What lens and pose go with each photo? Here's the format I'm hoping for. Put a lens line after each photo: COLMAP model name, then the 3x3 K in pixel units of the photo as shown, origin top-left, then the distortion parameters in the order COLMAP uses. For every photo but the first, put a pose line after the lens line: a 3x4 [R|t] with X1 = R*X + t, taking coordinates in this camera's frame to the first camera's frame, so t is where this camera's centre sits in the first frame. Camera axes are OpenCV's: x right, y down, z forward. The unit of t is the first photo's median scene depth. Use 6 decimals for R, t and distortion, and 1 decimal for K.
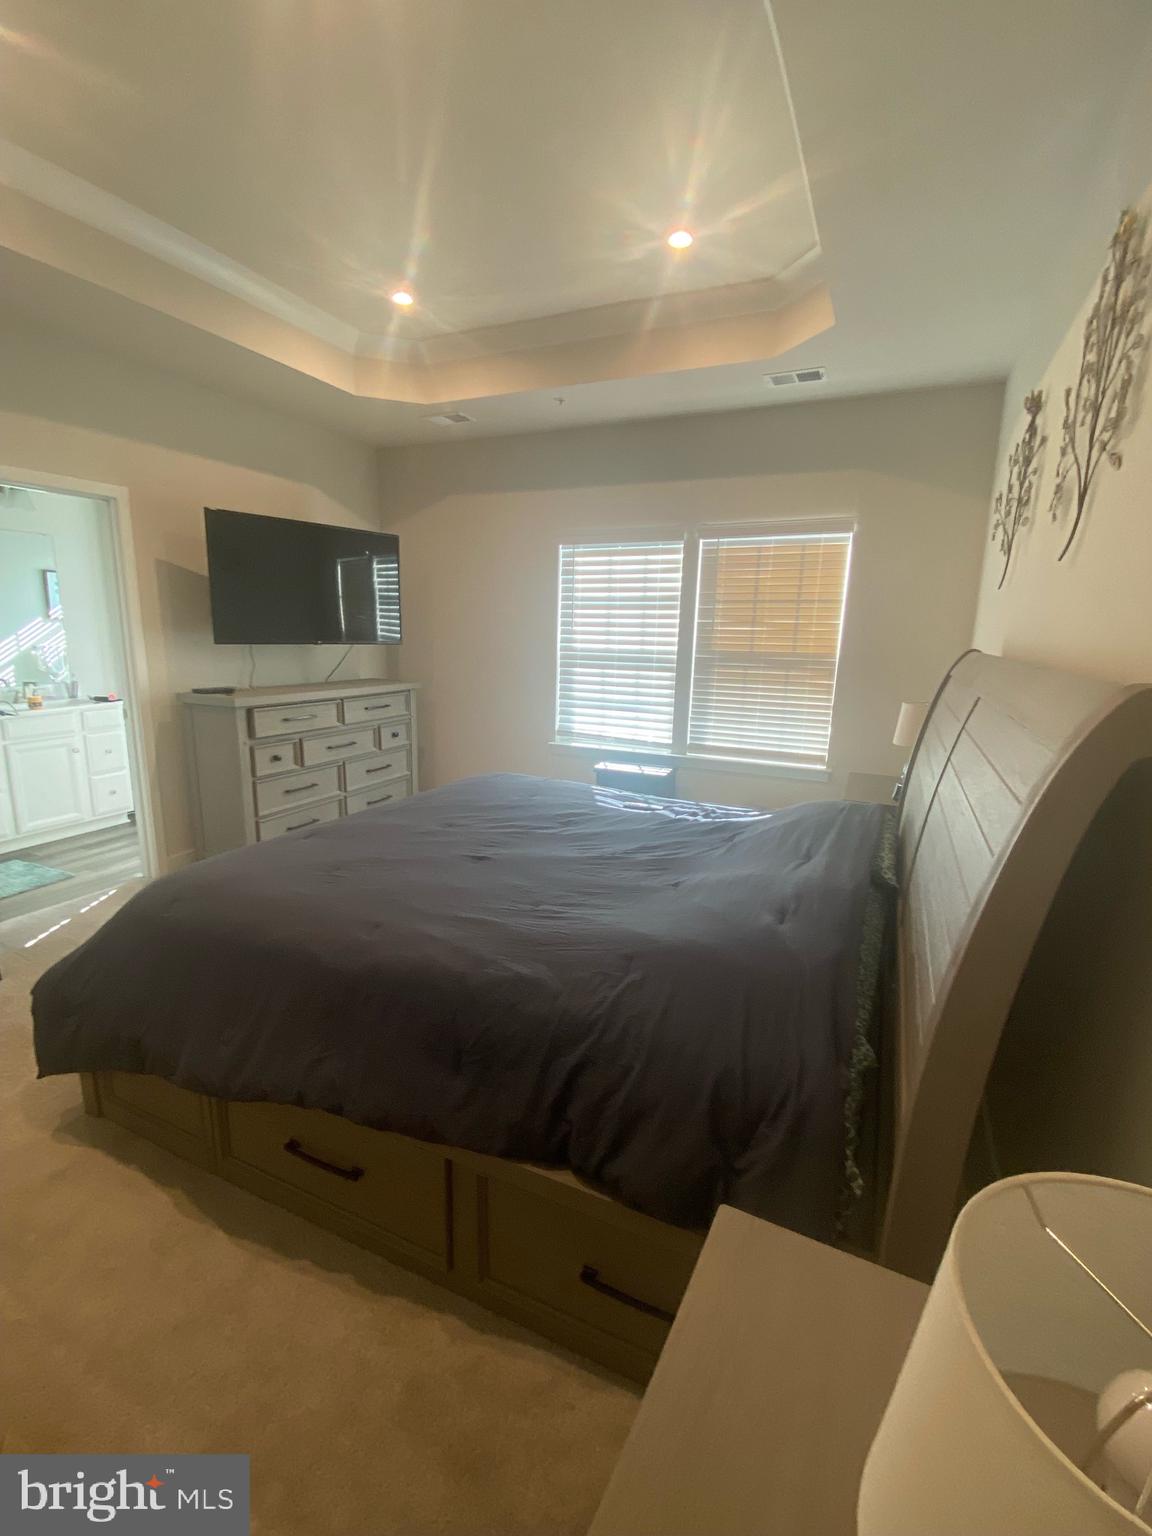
lens RADIAL K [[674.3, 0, 575.8], [0, 674.3, 764.6], [0, 0, 1]] dist [0.062967, -0.000012]
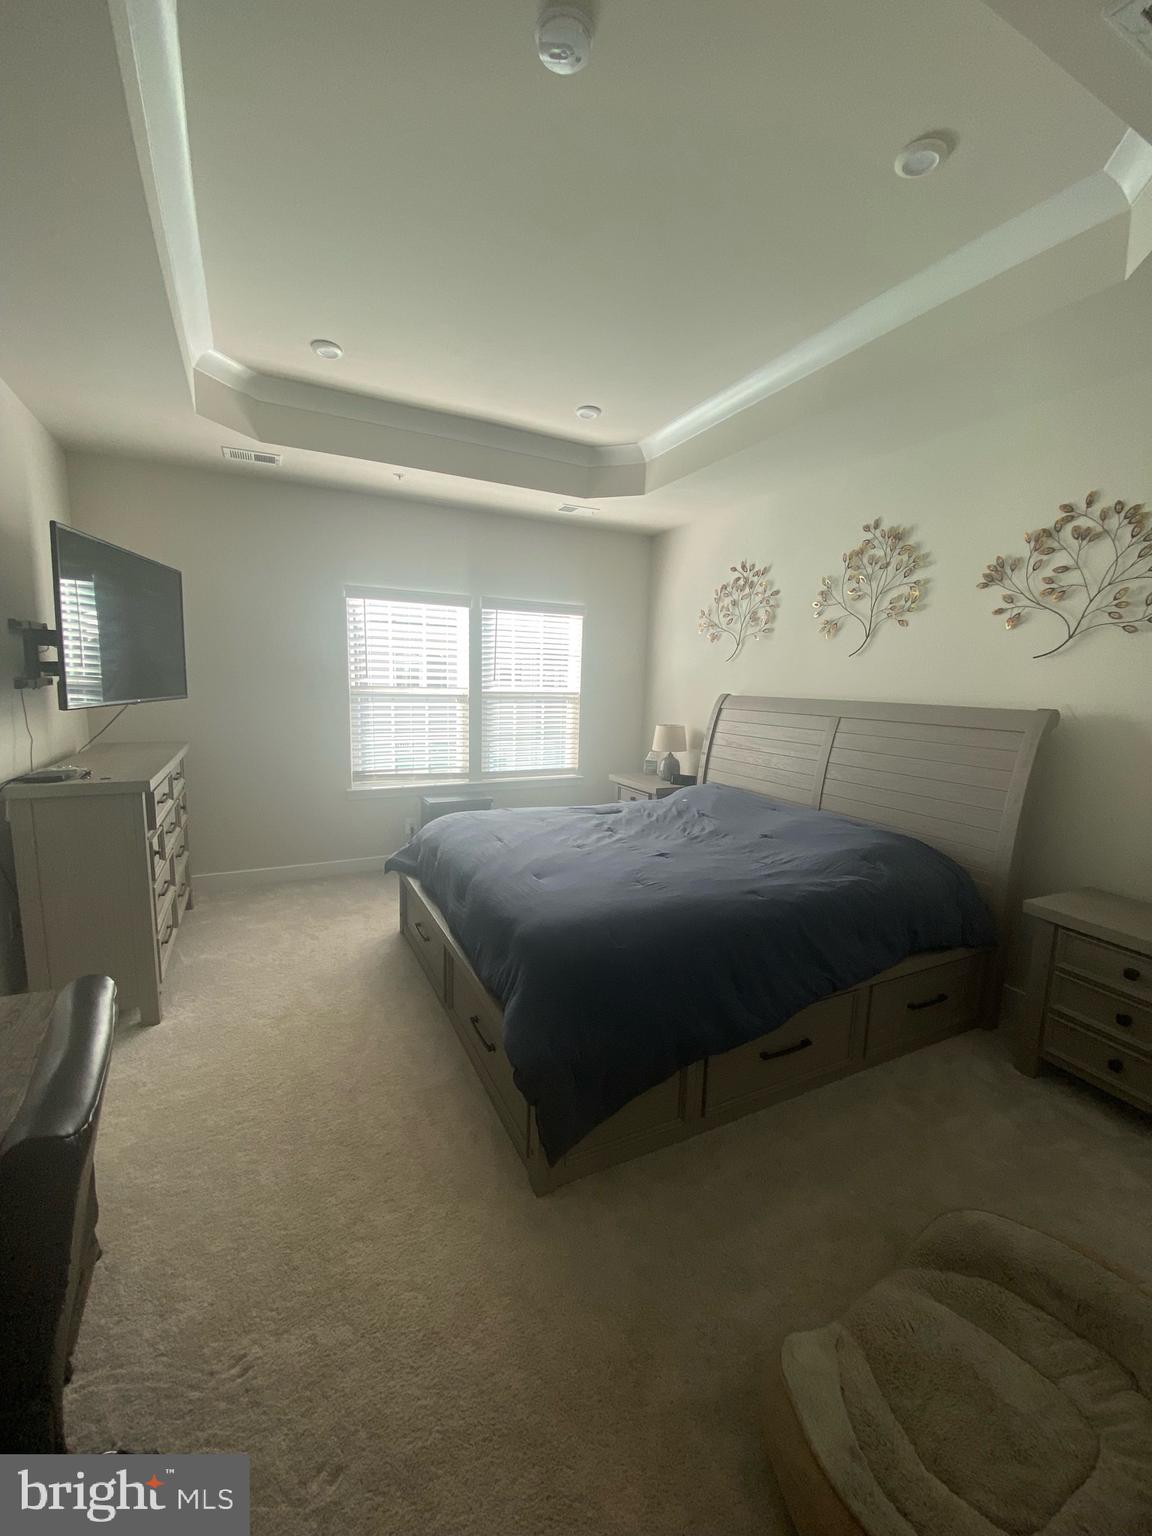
lens RADIAL K [[620.4, 0, 579.0], [0, 620.4, 762.0], [0, 0, 1]] dist [0.028375, -0.017848]
pose [[0.612463, -0.111024, 0.782664, -0.641483], [0.146232, 0.988913, 0.025850, -0.055143], [-0.776856, 0.098618, 0.621908, 0.178520]]
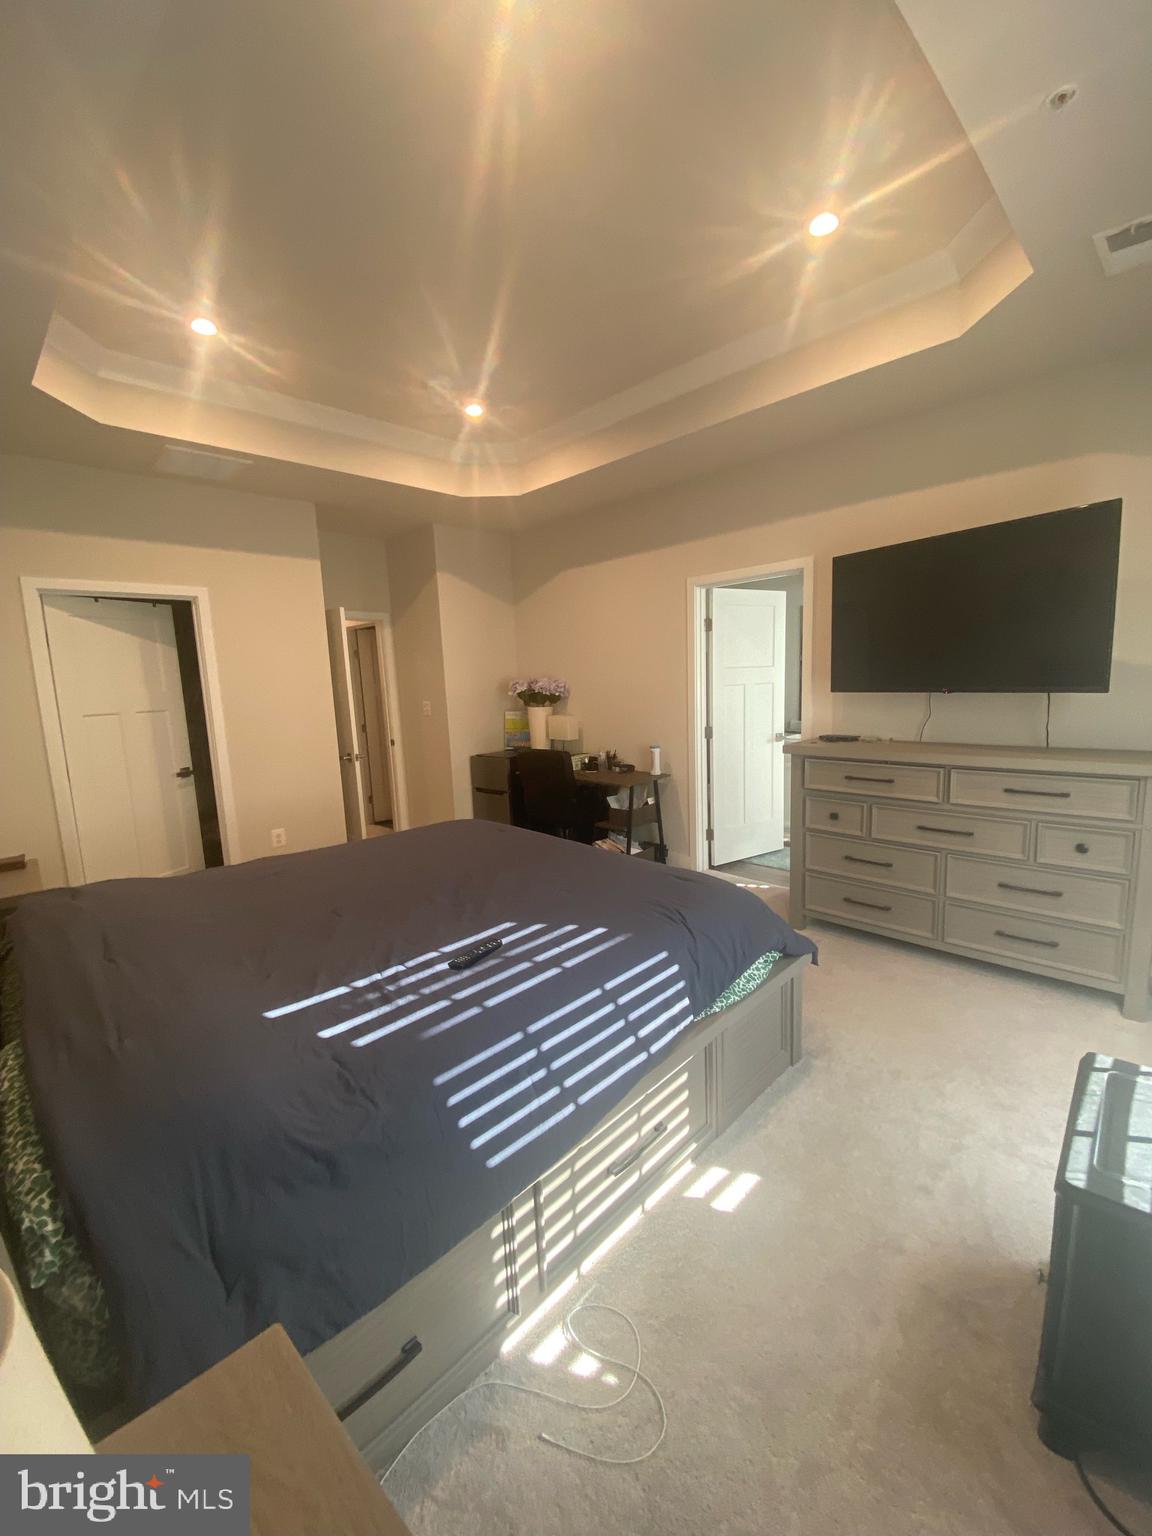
lens RADIAL K [[620.4, 0, 579.0], [0, 620.4, 762.0], [0, 0, 1]] dist [0.028375, -0.017848]
pose [[-0.344269, 0.125967, -0.930382, 0.393345], [-0.150280, 0.970788, 0.187046, -0.164460], [0.926766, 0.204212, -0.315282, 0.837151]]
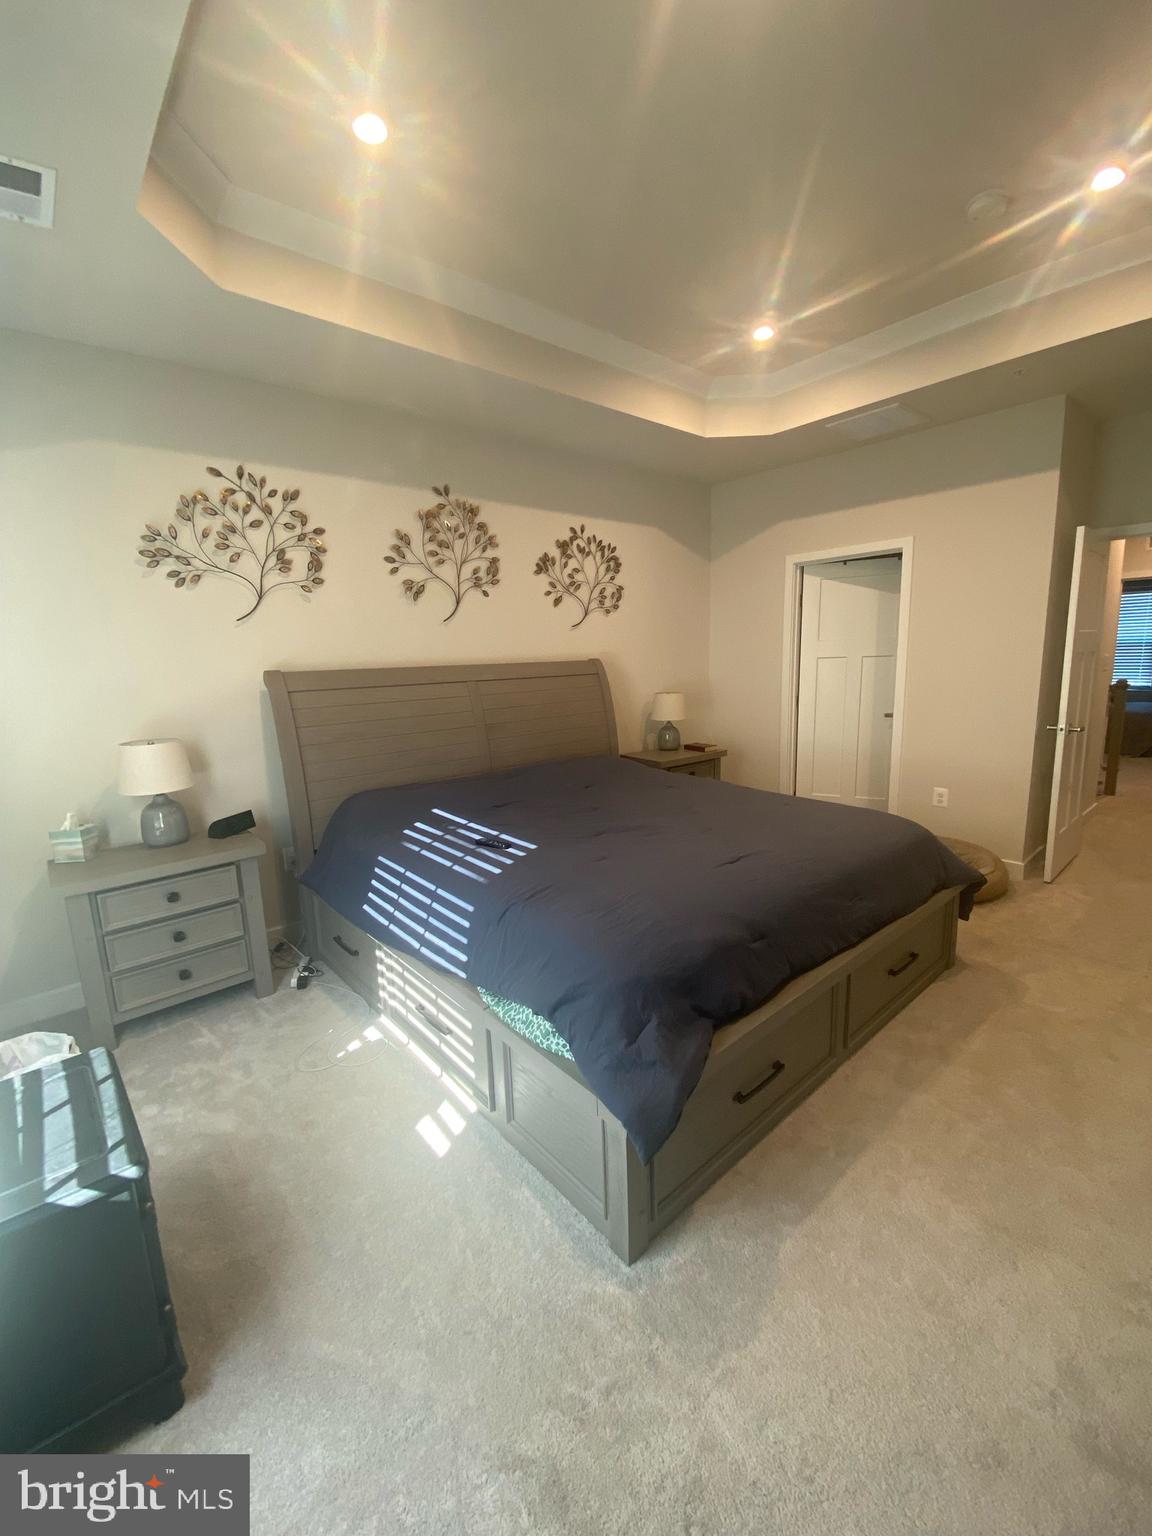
lens RADIAL K [[628.3, 0, 578.4], [0, 628.3, 753.2], [0, 0, 1]] dist [0.026529, -0.000163]
pose [[-0.912555, -0.058171, 0.404795, -0.252941], [0.093291, 0.934121, 0.344550, -0.230450], [-0.398171, 0.352185, -0.847010, 1.107904]]
